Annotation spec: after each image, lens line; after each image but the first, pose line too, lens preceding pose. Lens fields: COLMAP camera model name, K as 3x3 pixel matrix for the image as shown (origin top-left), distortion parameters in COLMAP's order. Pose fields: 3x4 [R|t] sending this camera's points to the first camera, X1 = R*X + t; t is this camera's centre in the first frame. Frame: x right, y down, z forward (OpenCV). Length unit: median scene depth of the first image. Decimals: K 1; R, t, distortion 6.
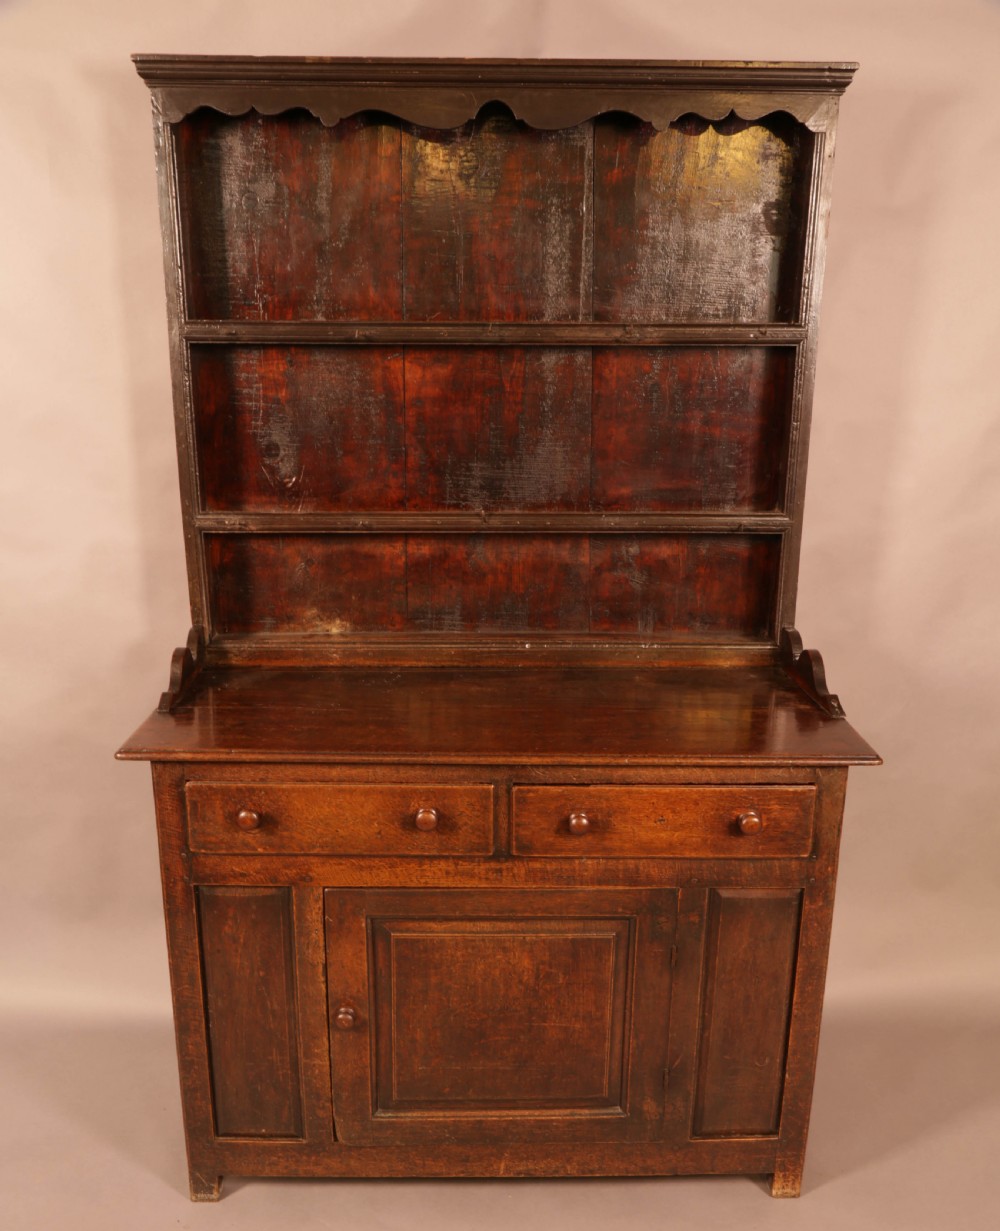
lens RADIAL K [[1193.2, 0, 495.8], [0, 1193.2, 761.7], [0, 0, 1]] dist [-0.045538, 0.000000]
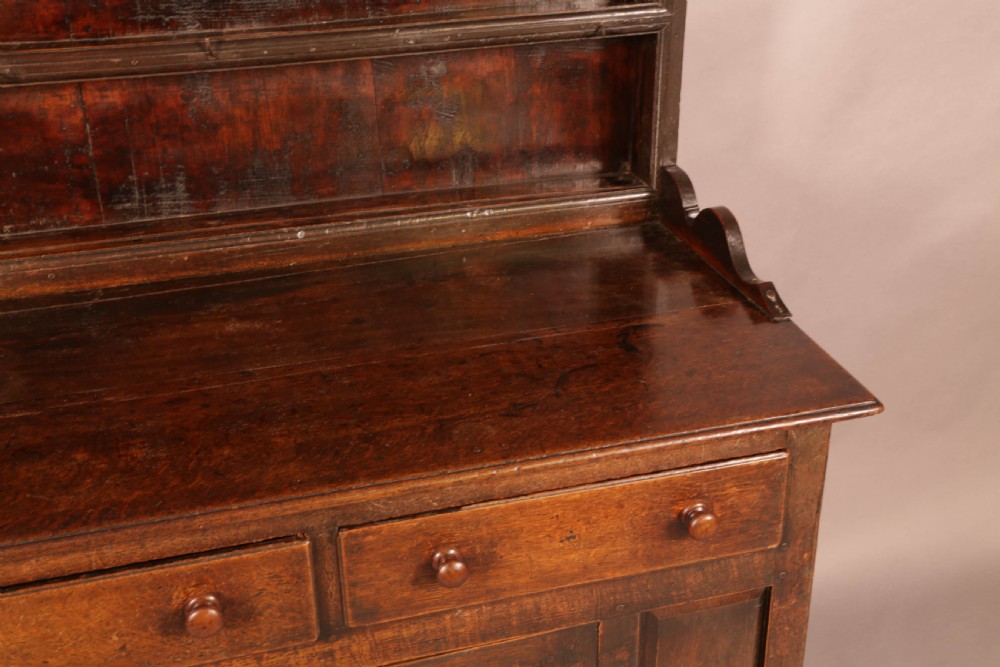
lens RADIAL K [[1236.7, 0, 493.8], [0, 1236.7, 332.5], [0, 0, 1]] dist [0.100729, 0.000000]
pose [[0.965526, -0.135970, 0.221971, -0.032678], [0.102668, 0.982523, 0.155268, -0.152211], [-0.239204, -0.127126, 0.962611, 0.331892]]
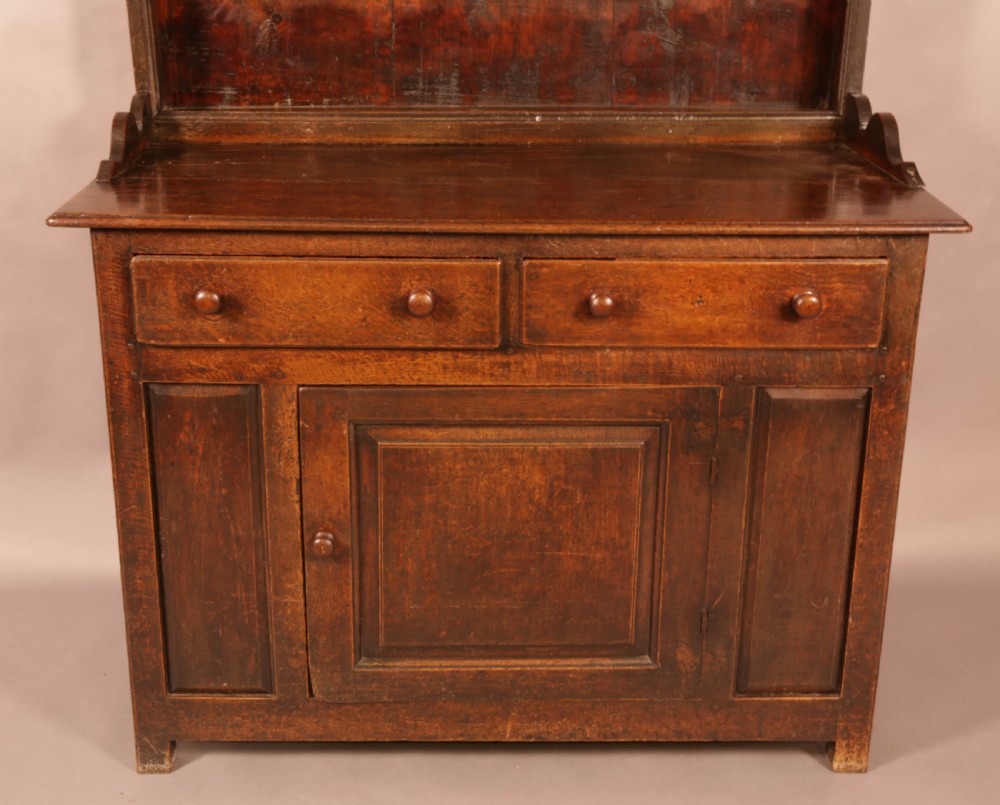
lens RADIAL K [[1416.1, 0, 472.8], [0, 1416.1, 406.4], [0, 0, 1]] dist [0.075260, 0.000000]
pose [[0.999931, 0.000241, -0.011776, -0.008195], [0.000089, 0.999606, 0.028059, 0.083750], [0.011778, -0.028058, 0.999537, -0.002152]]
